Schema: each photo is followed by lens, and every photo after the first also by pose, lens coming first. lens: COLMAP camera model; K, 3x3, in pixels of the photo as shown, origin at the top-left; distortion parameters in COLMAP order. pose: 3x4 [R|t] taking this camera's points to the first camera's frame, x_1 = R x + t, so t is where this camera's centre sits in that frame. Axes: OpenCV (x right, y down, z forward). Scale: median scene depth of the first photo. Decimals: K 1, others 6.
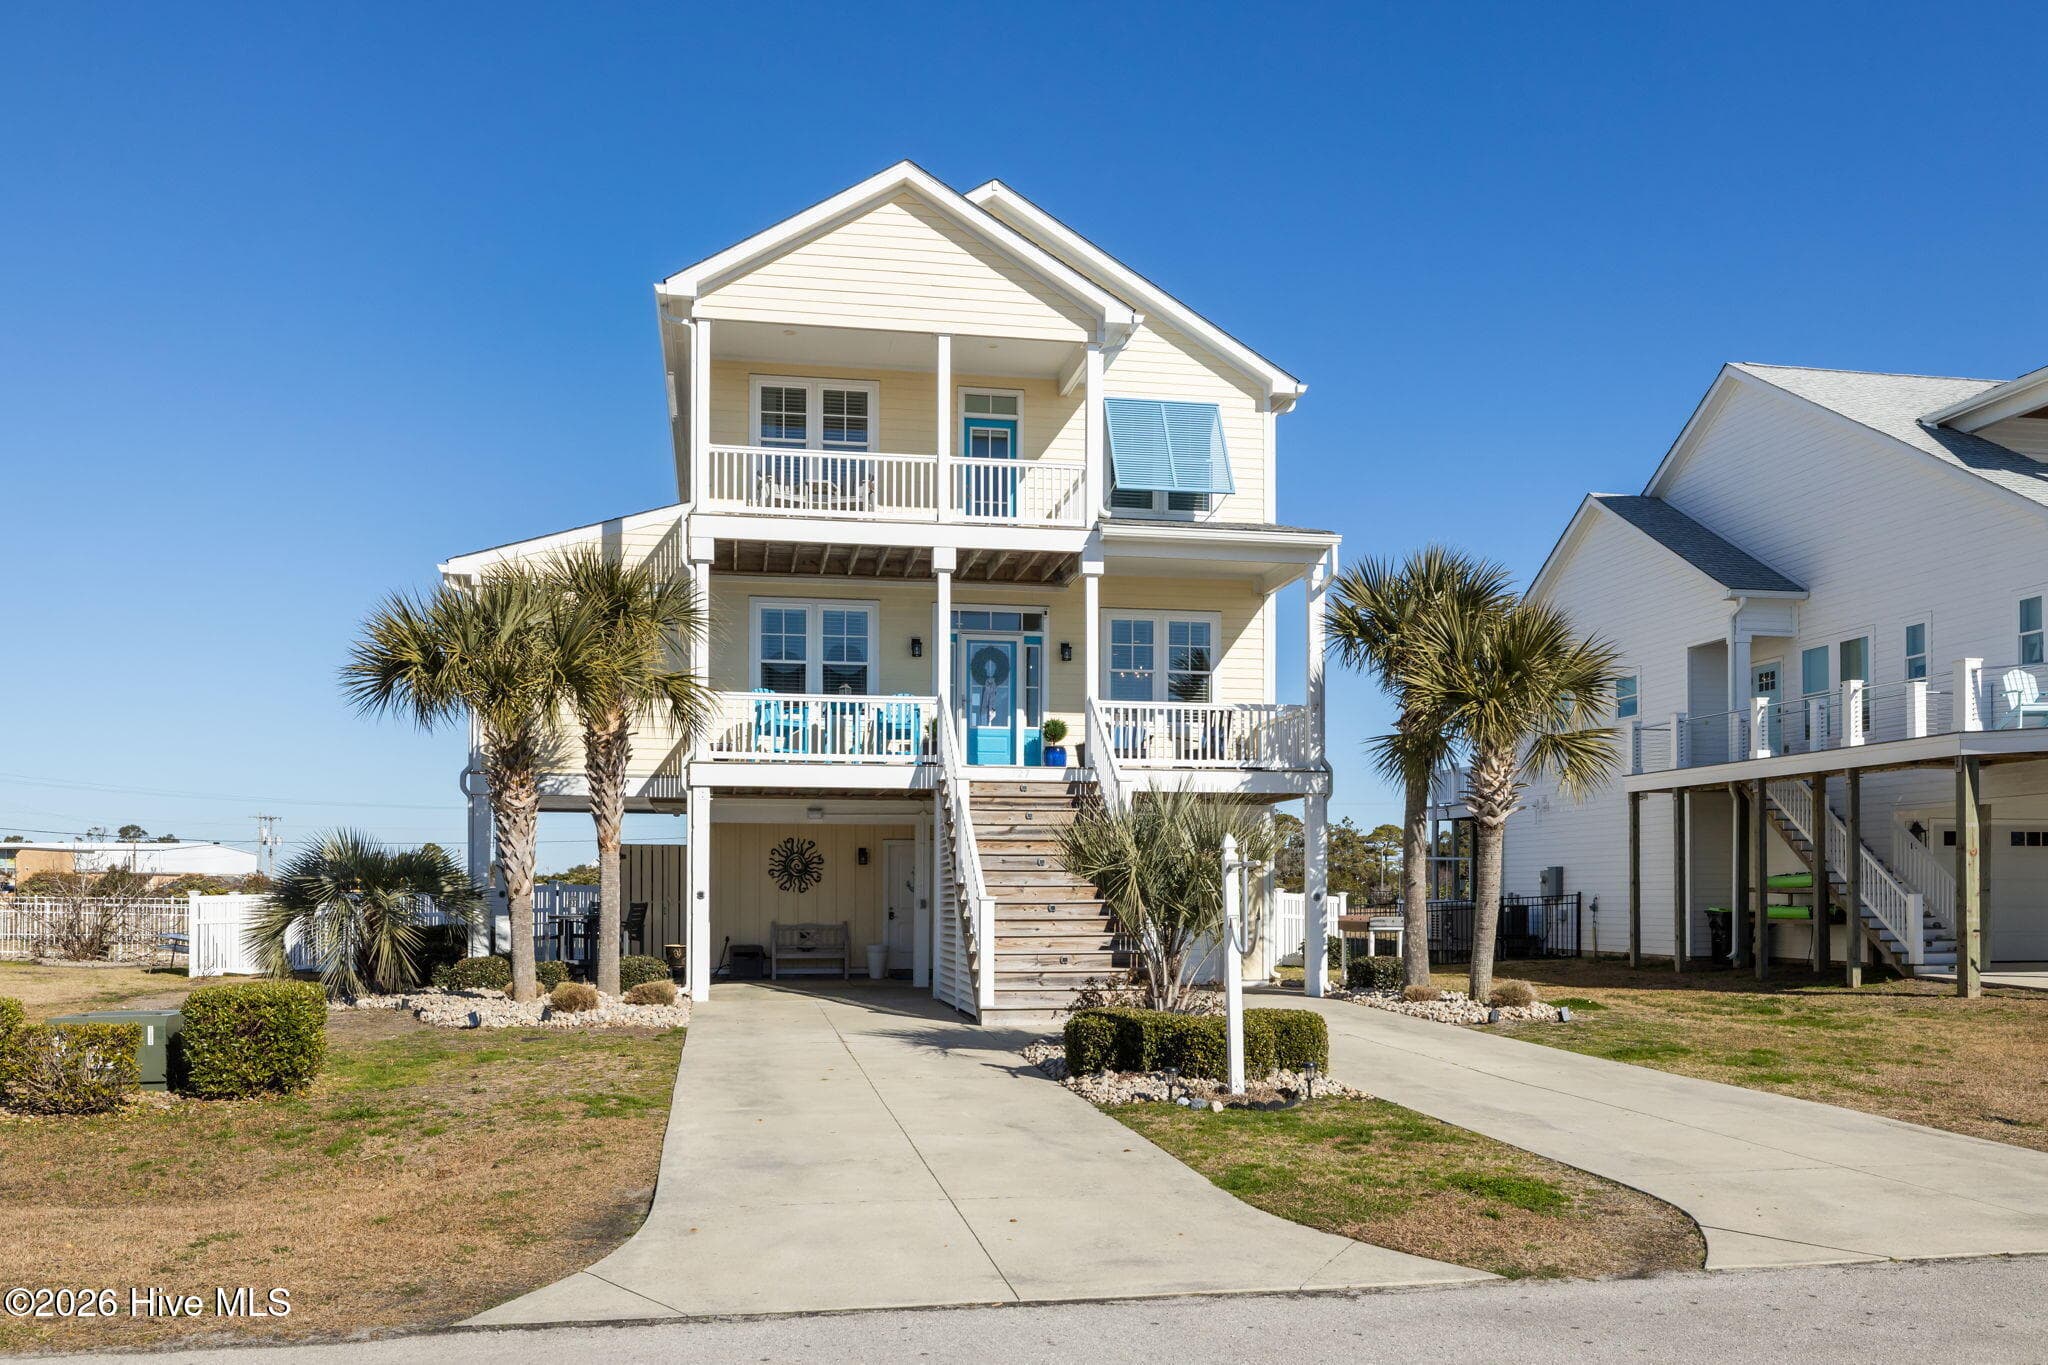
lens RADIAL K [[1678.4, 0, 1024.8], [0, 1678.4, 872.9], [0, 0, 1]] dist [-0.000673, -0.001657]
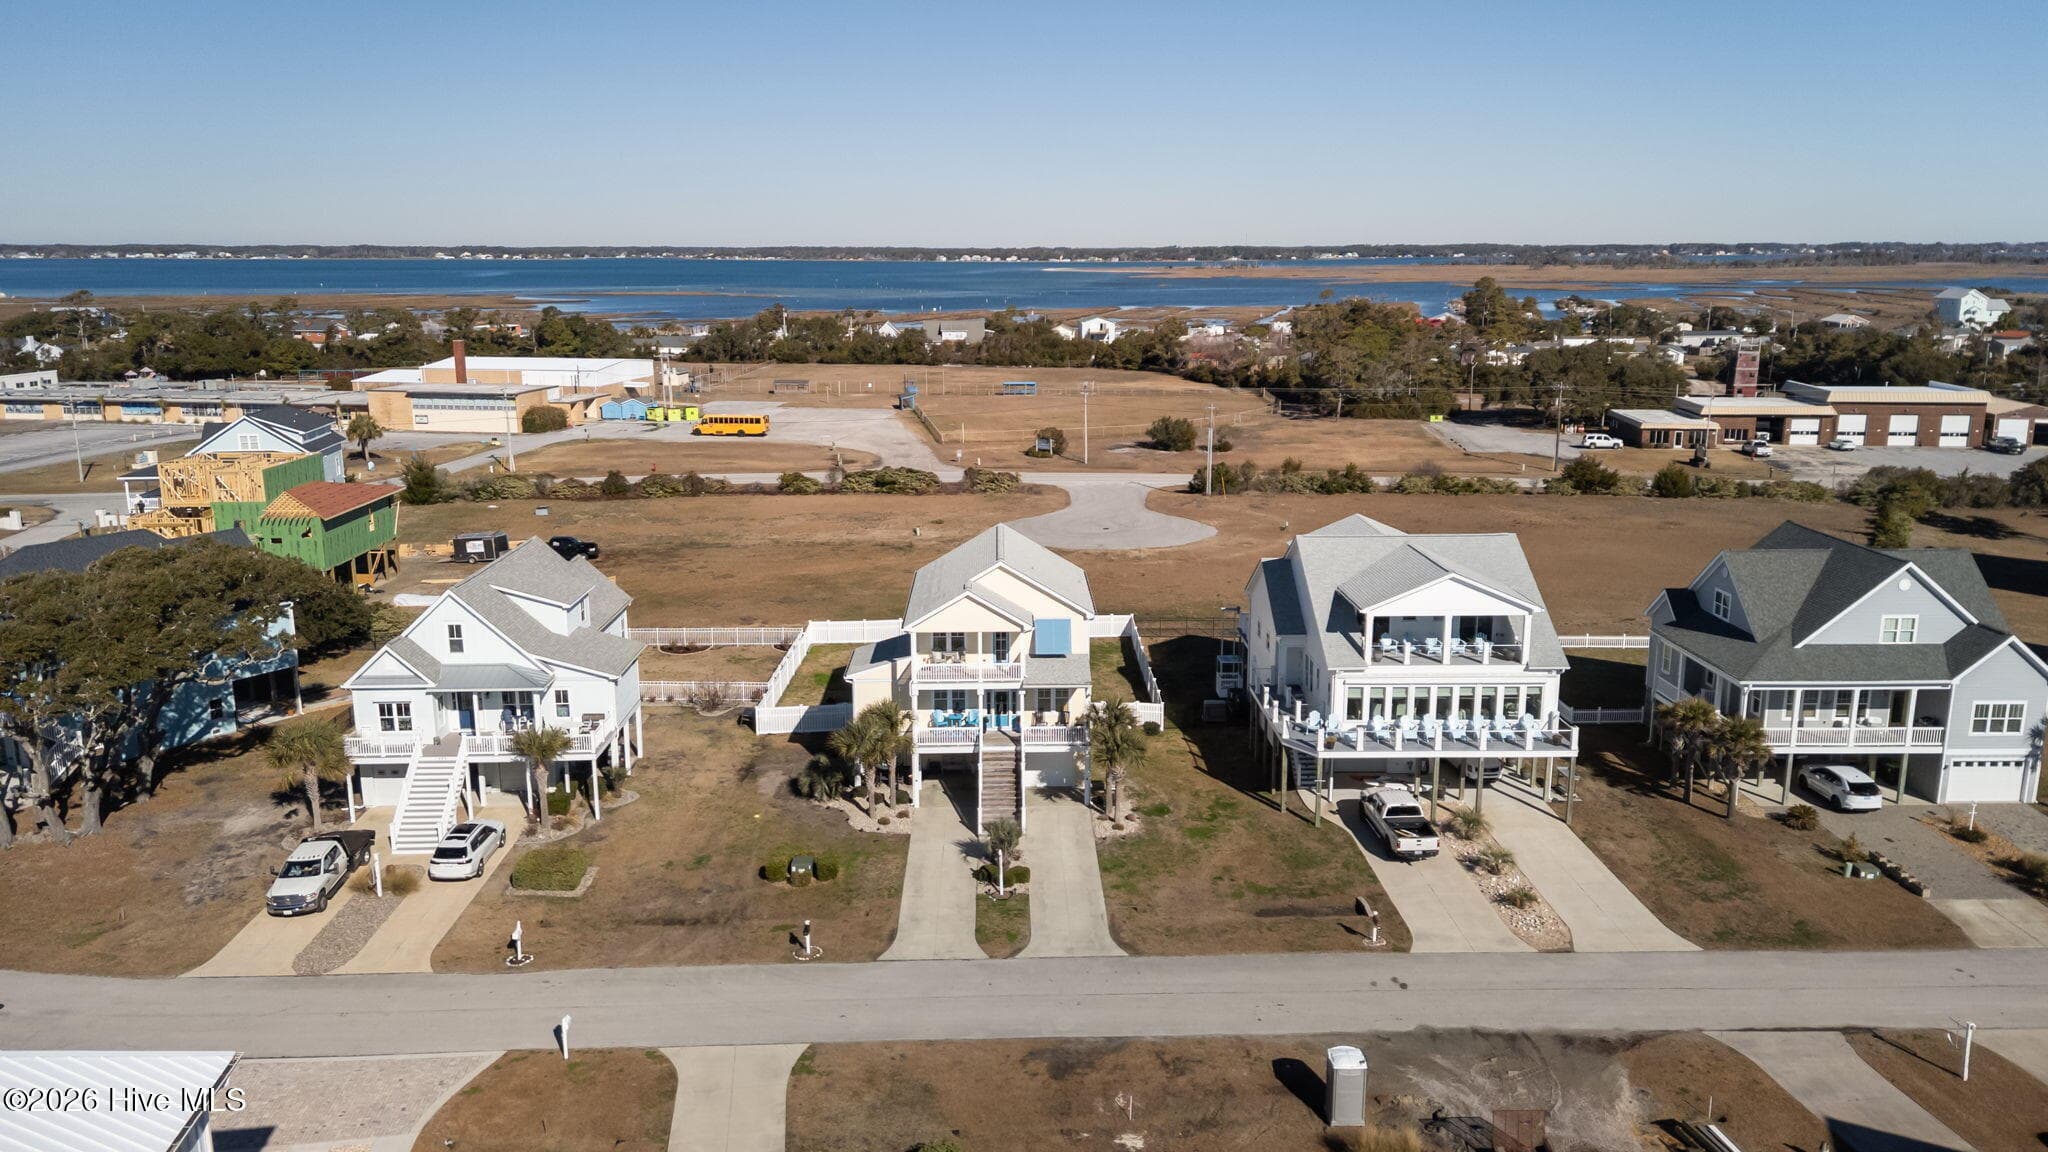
lens RADIAL K [[1469.1, 0, 1031.5], [0, 1469.1, 579.9], [0, 0, 1]] dist [0.063164, -0.059216]
pose [[0.987824, 0.033882, -0.151842, 0.533762], [0.002392, 0.972574, 0.232579, -1.157183], [0.155558, -0.230111, 0.960651, -1.973531]]
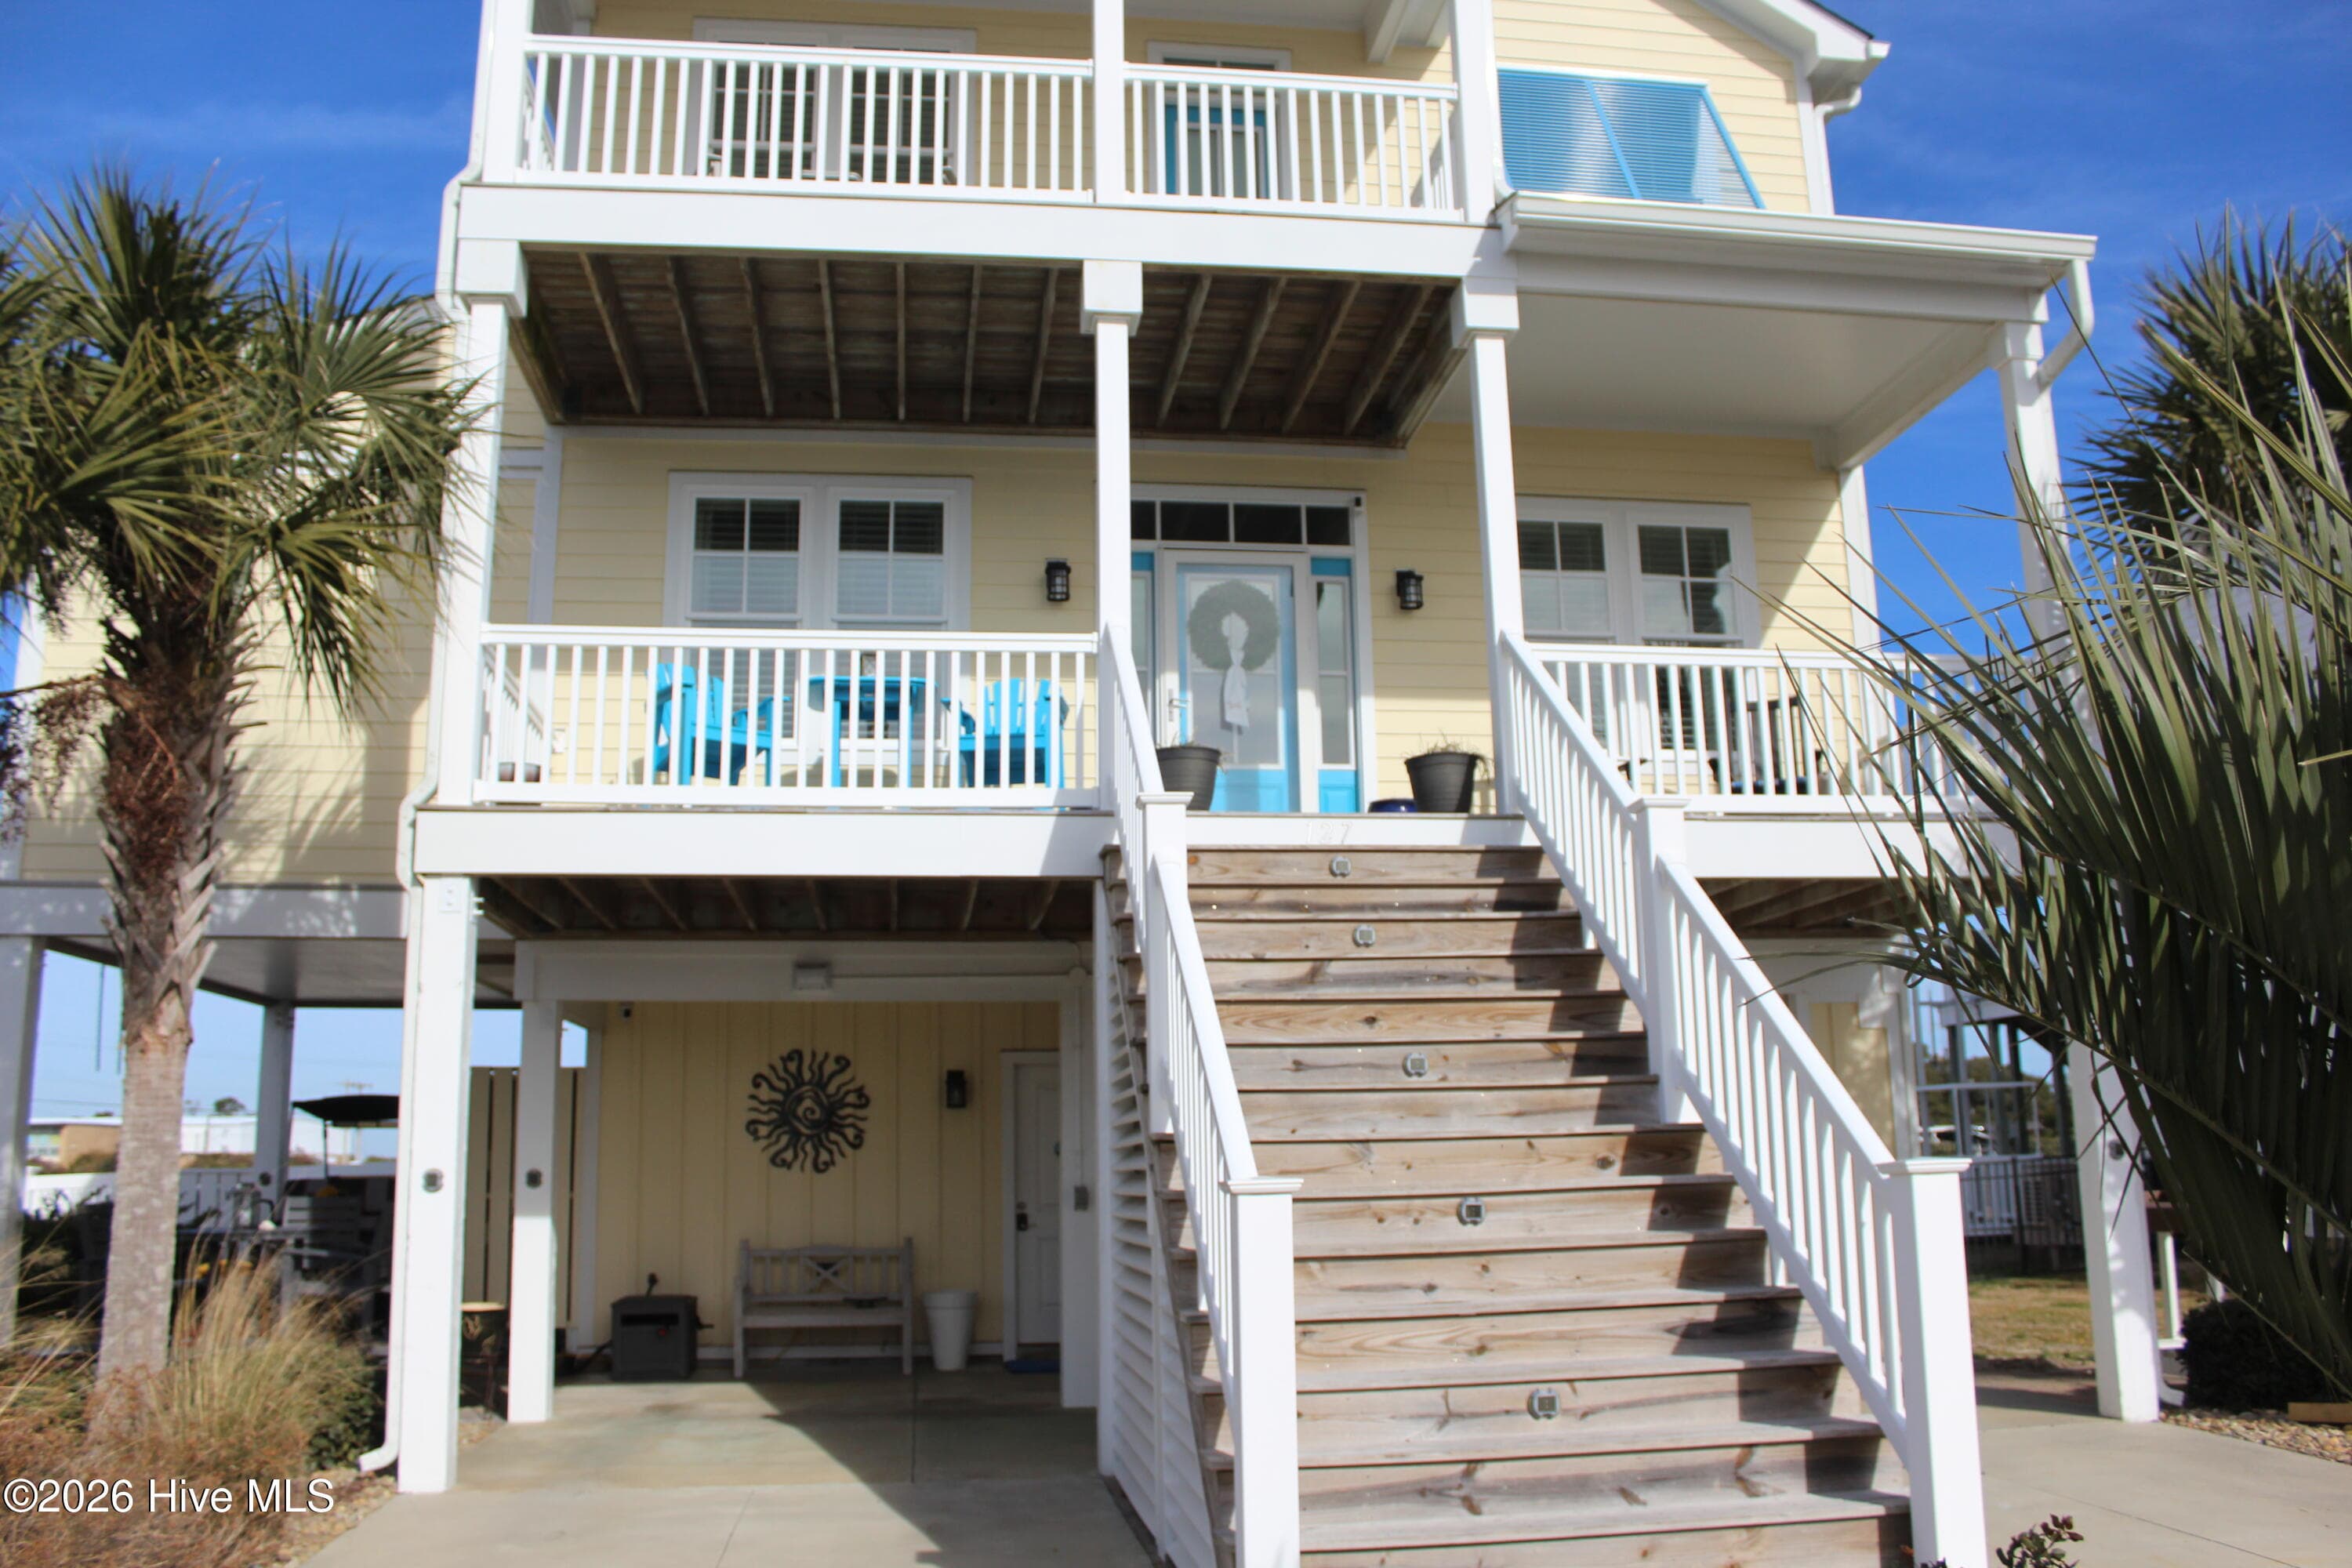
lens RADIAL K [[1940.7, 0, 1176.0], [0, 1940.7, 784.0], [0, 0, 1]] dist [-0.165210, 0.145928]
pose [[0.998830, -0.027646, -0.039669, -0.018584], [0.019890, 0.982714, -0.184058, 0.007273], [0.044072, 0.183054, 0.982115, 0.581781]]
